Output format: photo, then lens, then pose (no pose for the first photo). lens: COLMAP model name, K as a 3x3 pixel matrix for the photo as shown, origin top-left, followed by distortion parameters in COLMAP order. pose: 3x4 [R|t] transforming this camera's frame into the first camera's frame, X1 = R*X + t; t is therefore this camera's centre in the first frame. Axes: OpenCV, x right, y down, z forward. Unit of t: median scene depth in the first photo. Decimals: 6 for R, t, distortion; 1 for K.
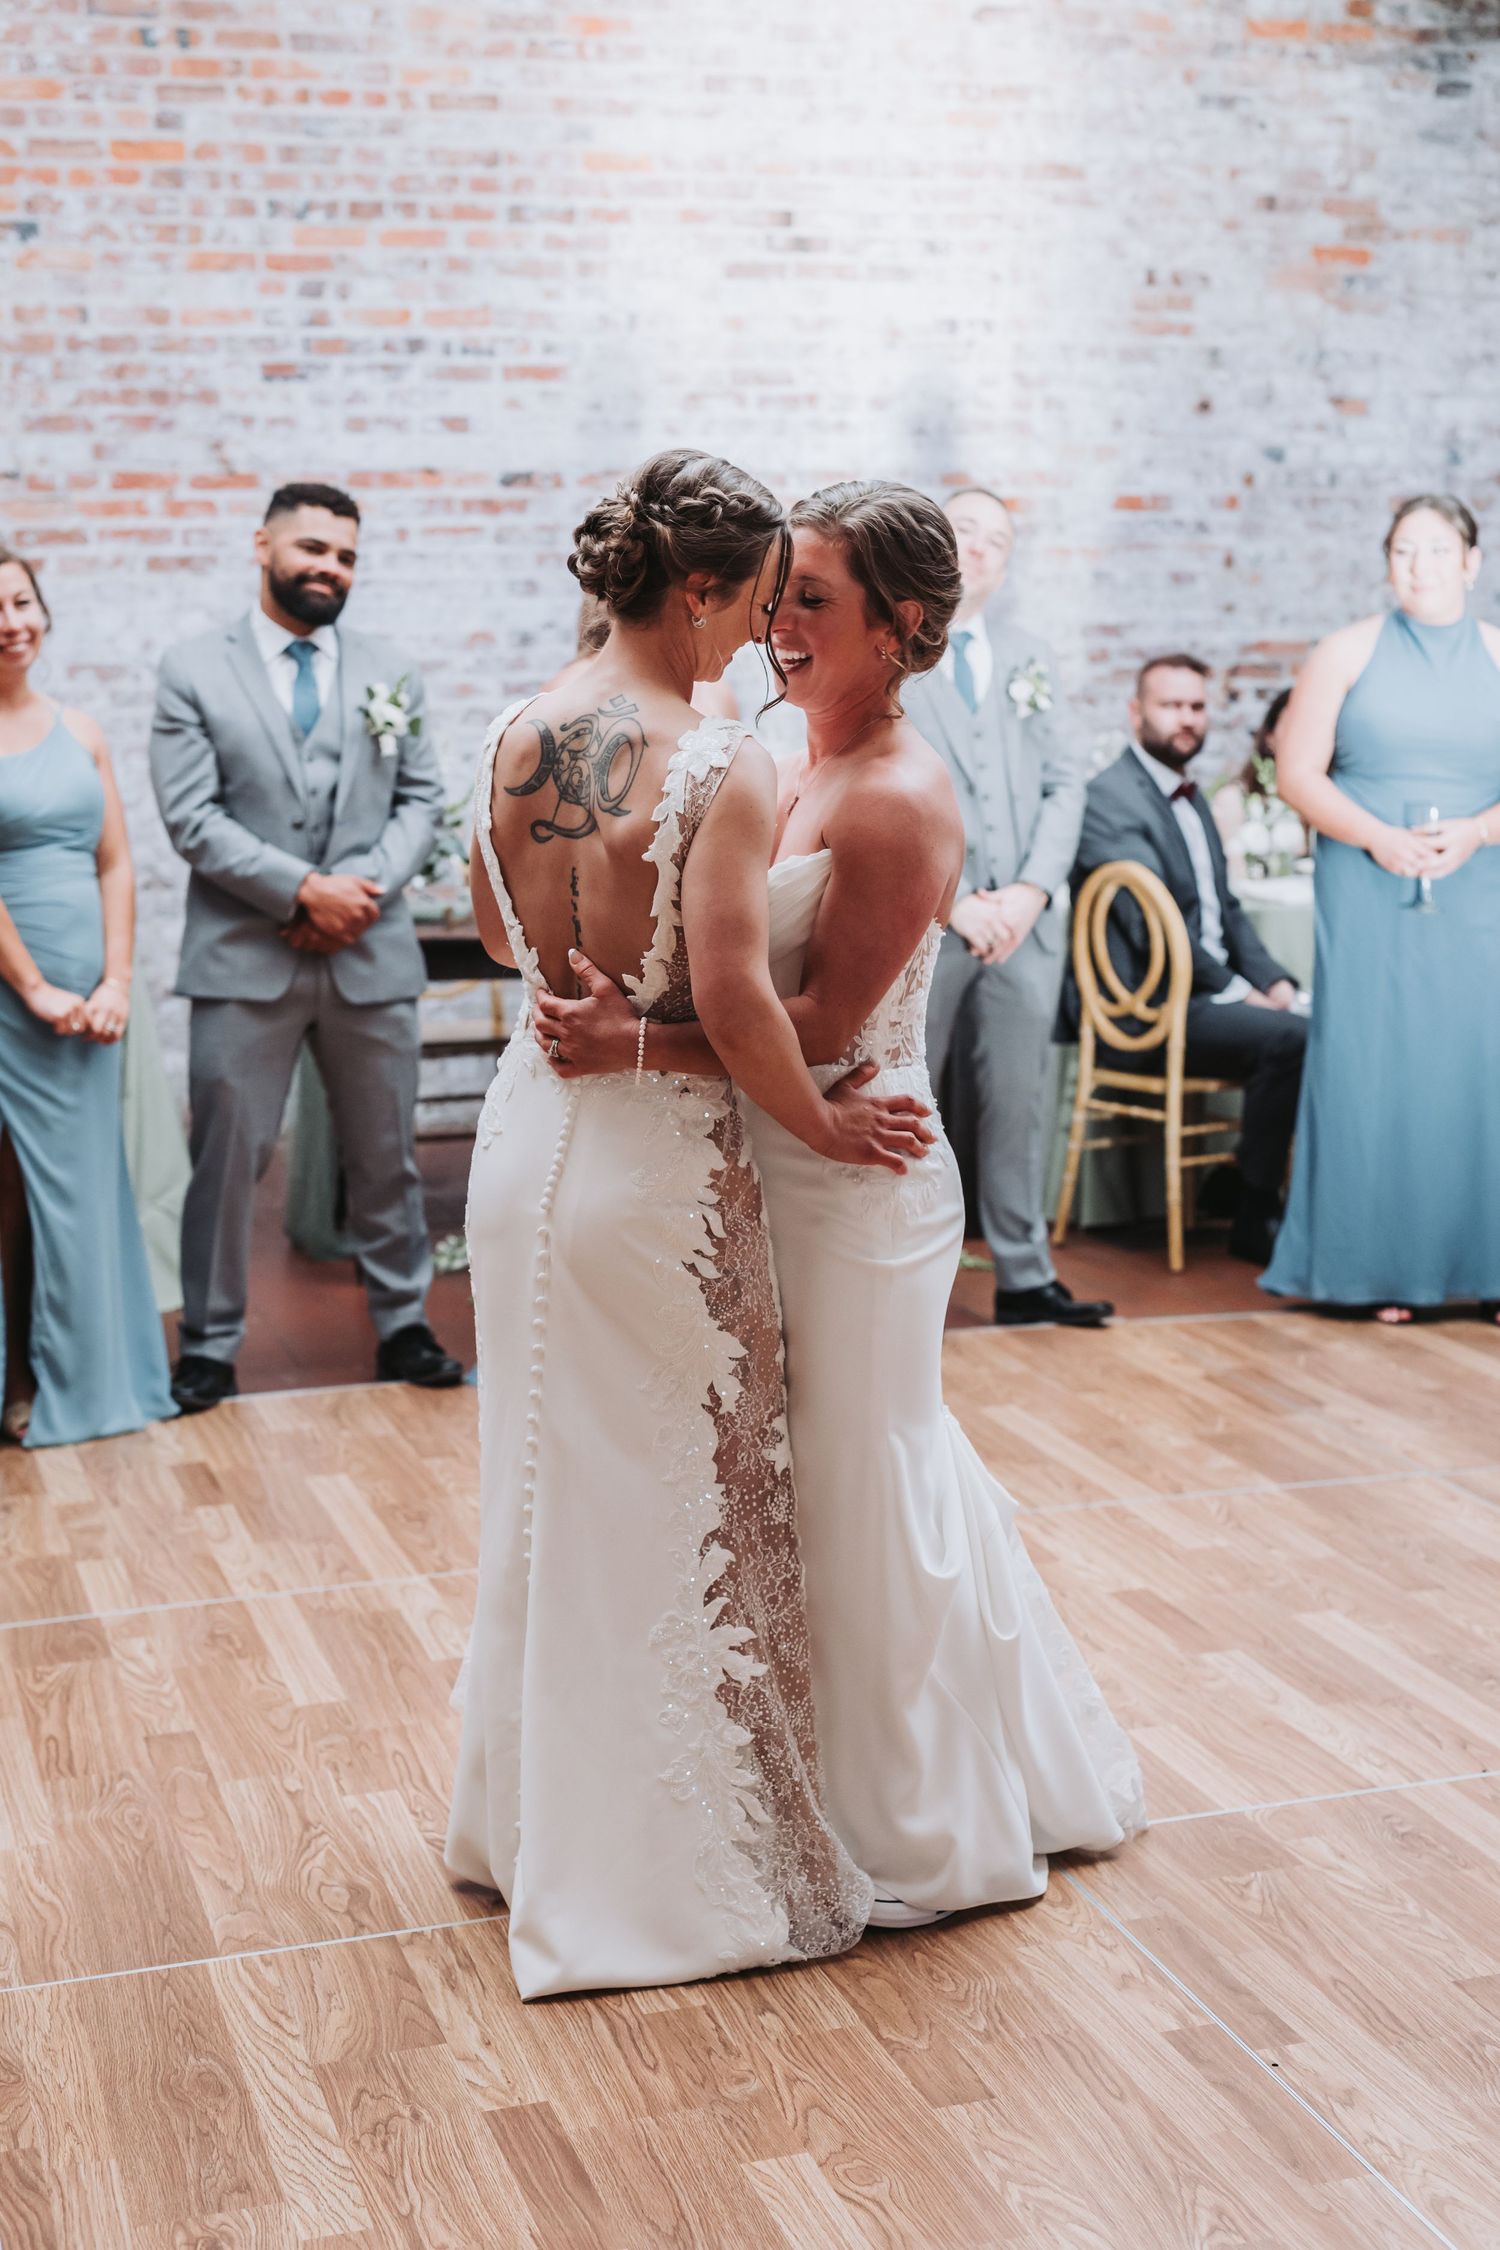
lens RADIAL K [[3162.8, 0, 759.4], [0, 3162.8, 1127.6], [0, 0, 1]] dist [0.005334, 0.000000]
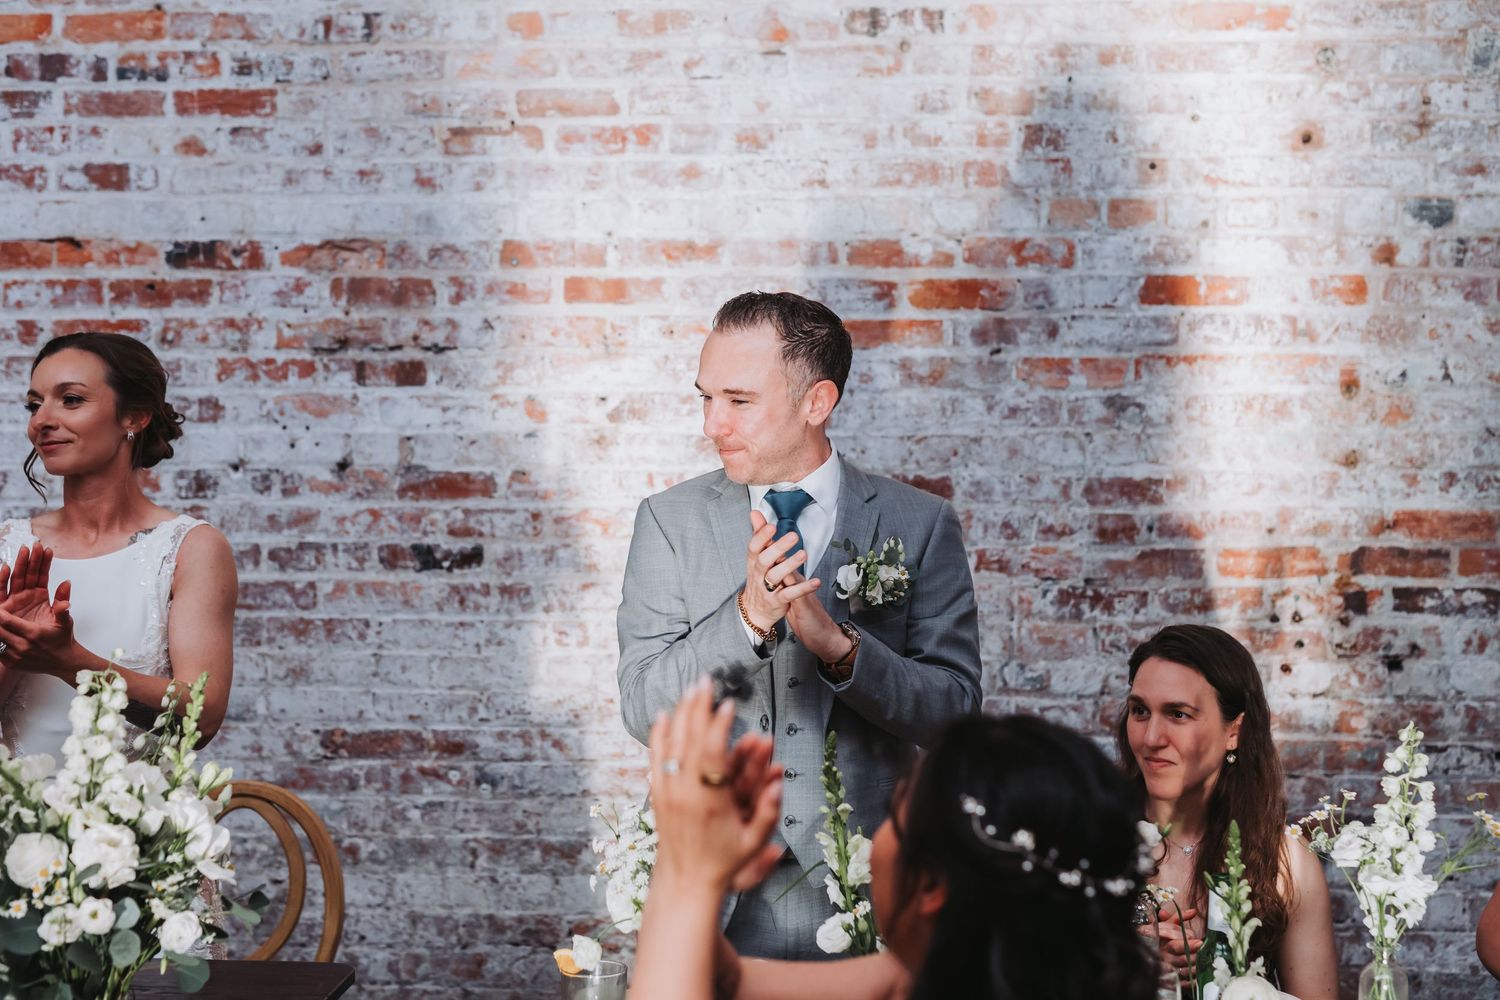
lens RADIAL K [[2108.5, 0, 745.7], [0, 2108.5, 513.5], [0, 0, 1]] dist [0.005334, 0.000000]
pose [[0.928649, 0.030247, -0.369725, 0.207348], [-0.077773, 0.990395, -0.114322, -0.106268], [0.362716, 0.134919, 0.922081, 0.630295]]
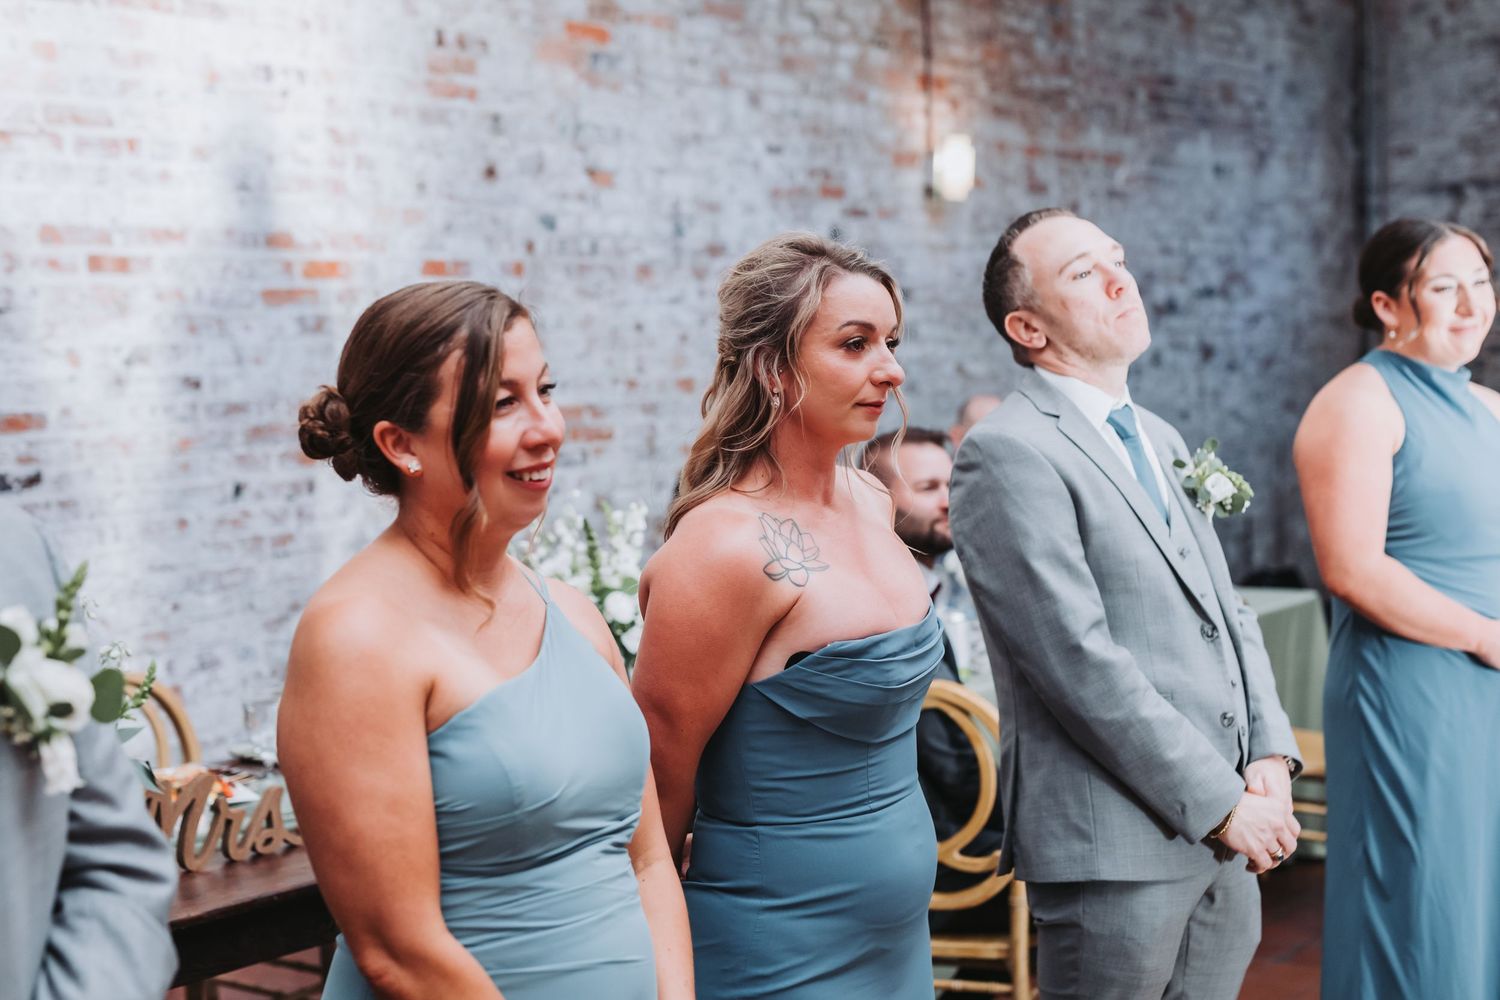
lens RADIAL K [[2108.5, 0, 745.6], [0, 2108.5, 499.2], [0, 0, 1]] dist [0.005334, 0.000000]
pose [[0.821752, -0.055916, 0.567096, -0.182141], [0.114705, 0.991035, -0.068497, -0.078817], [-0.558182, 0.121336, 0.820799, 0.461846]]
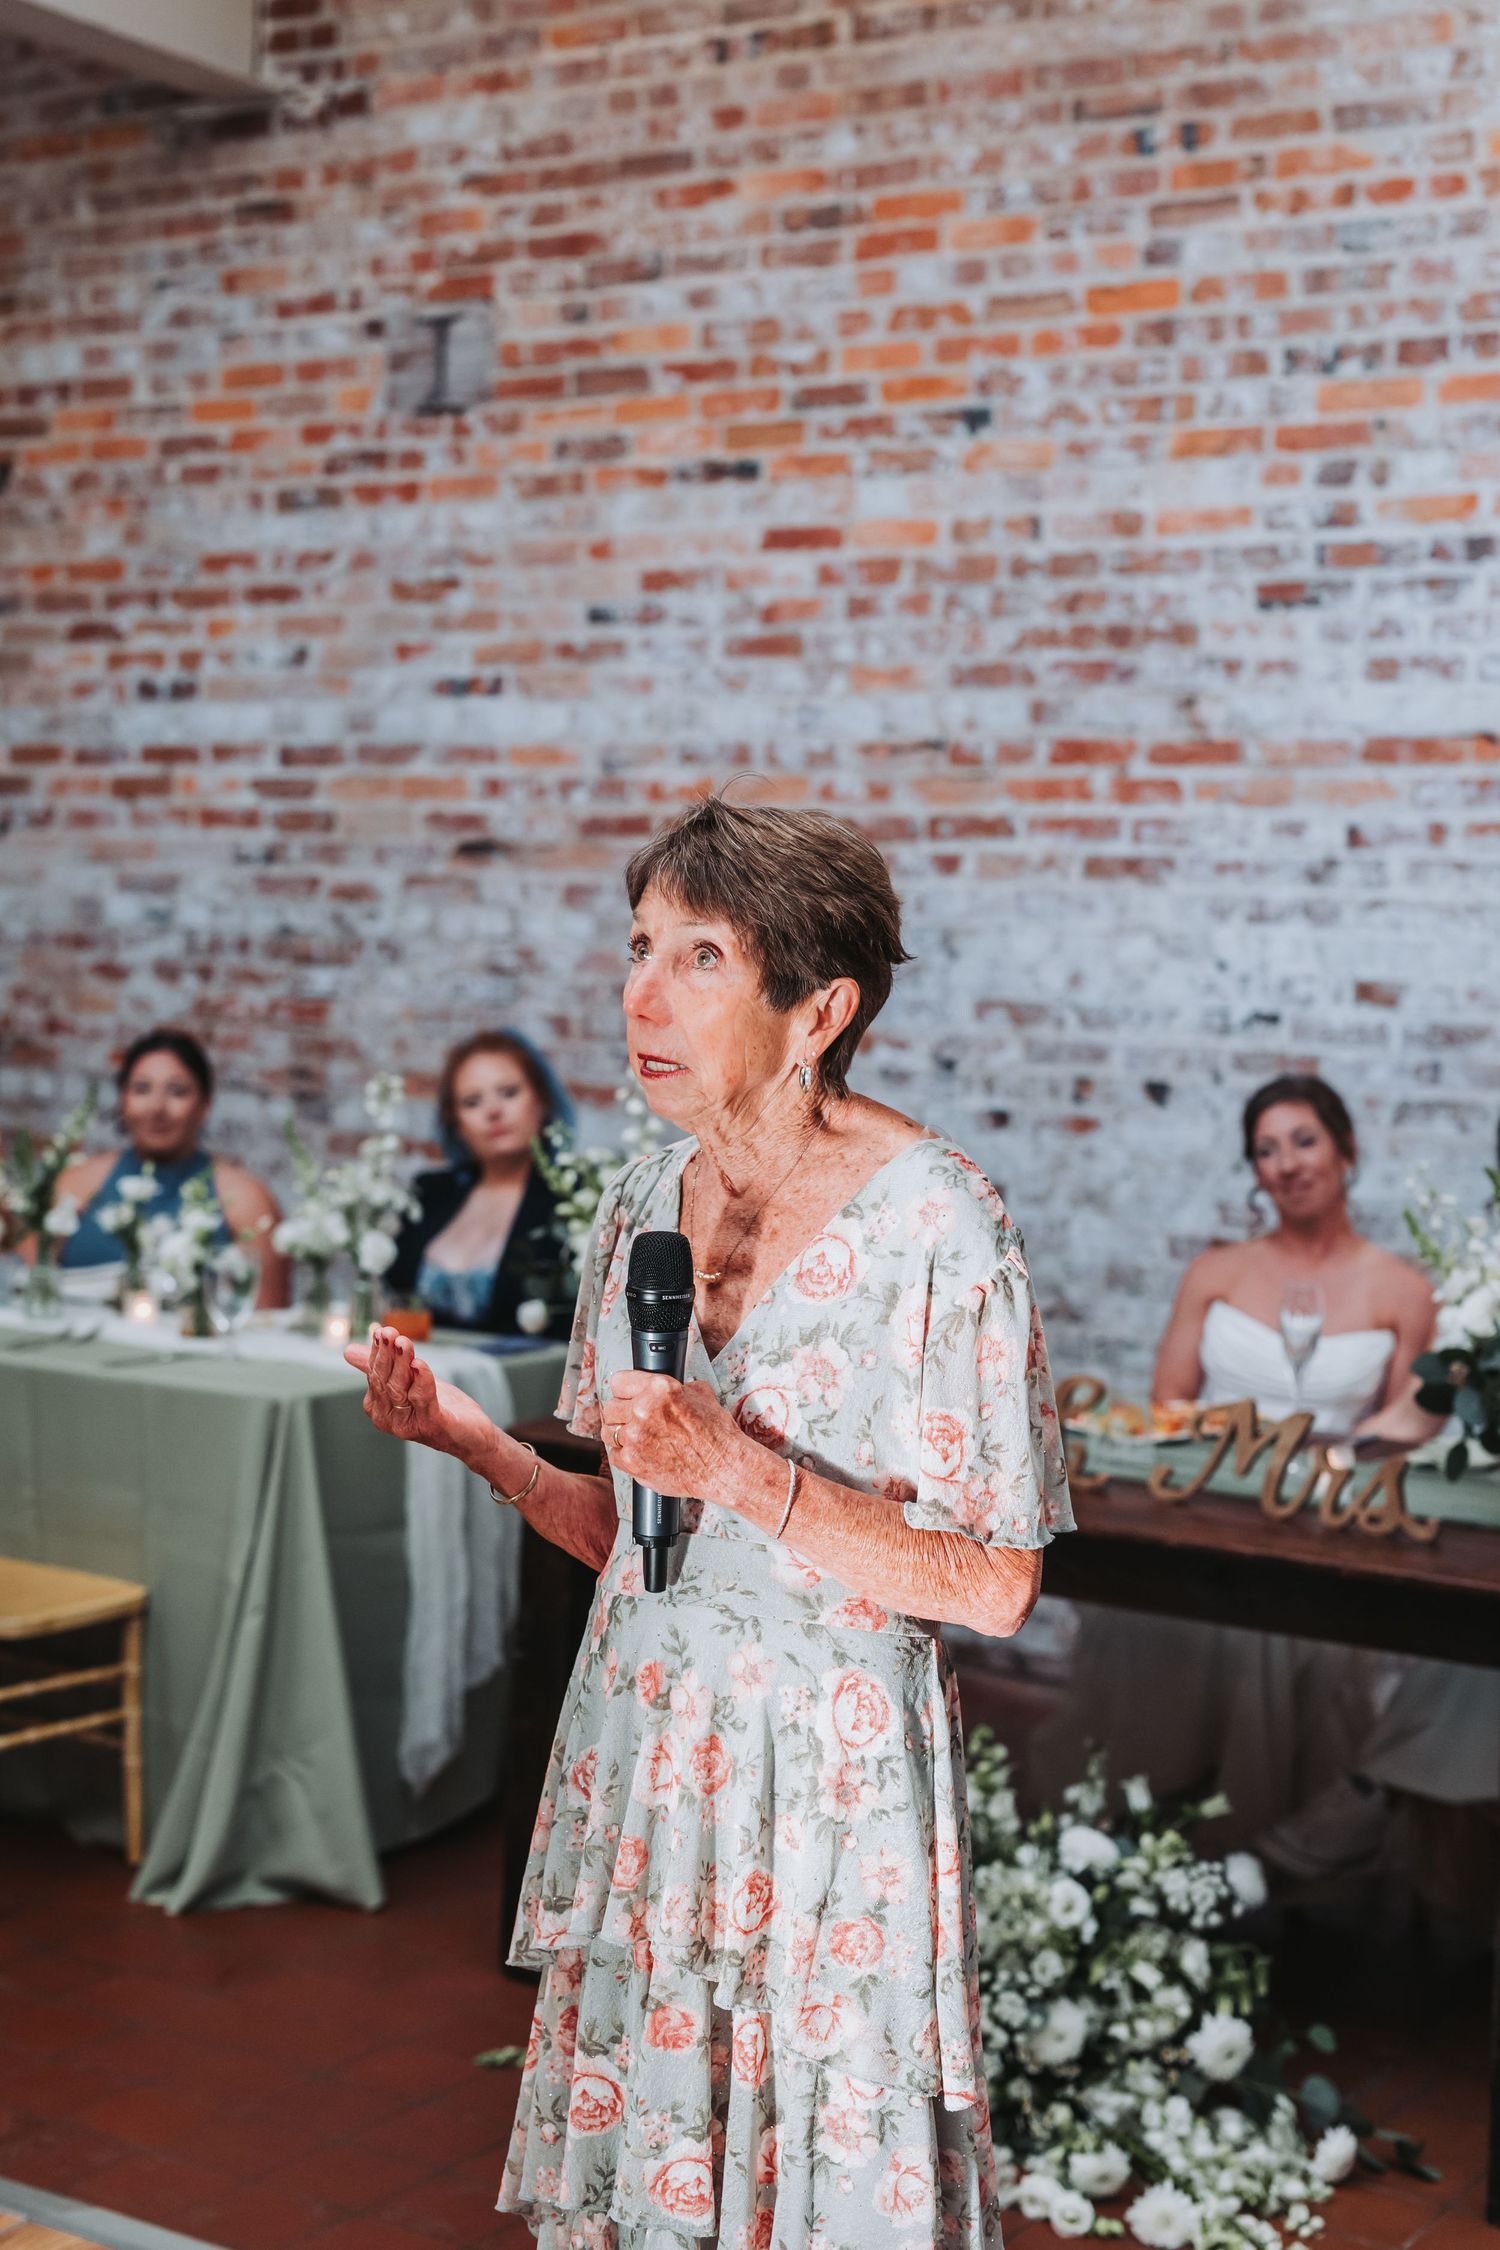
lens RADIAL K [[3162.8, 0, 754.5], [0, 3162.8, 1118.8], [0, 0, 1]] dist [0.005334, 0.000000]
pose [[0.652002, 0.081418, -0.753833, 0.291601], [-0.165391, 0.985549, -0.036604, -0.081730], [0.739959, 0.148544, 0.656045, 0.473556]]
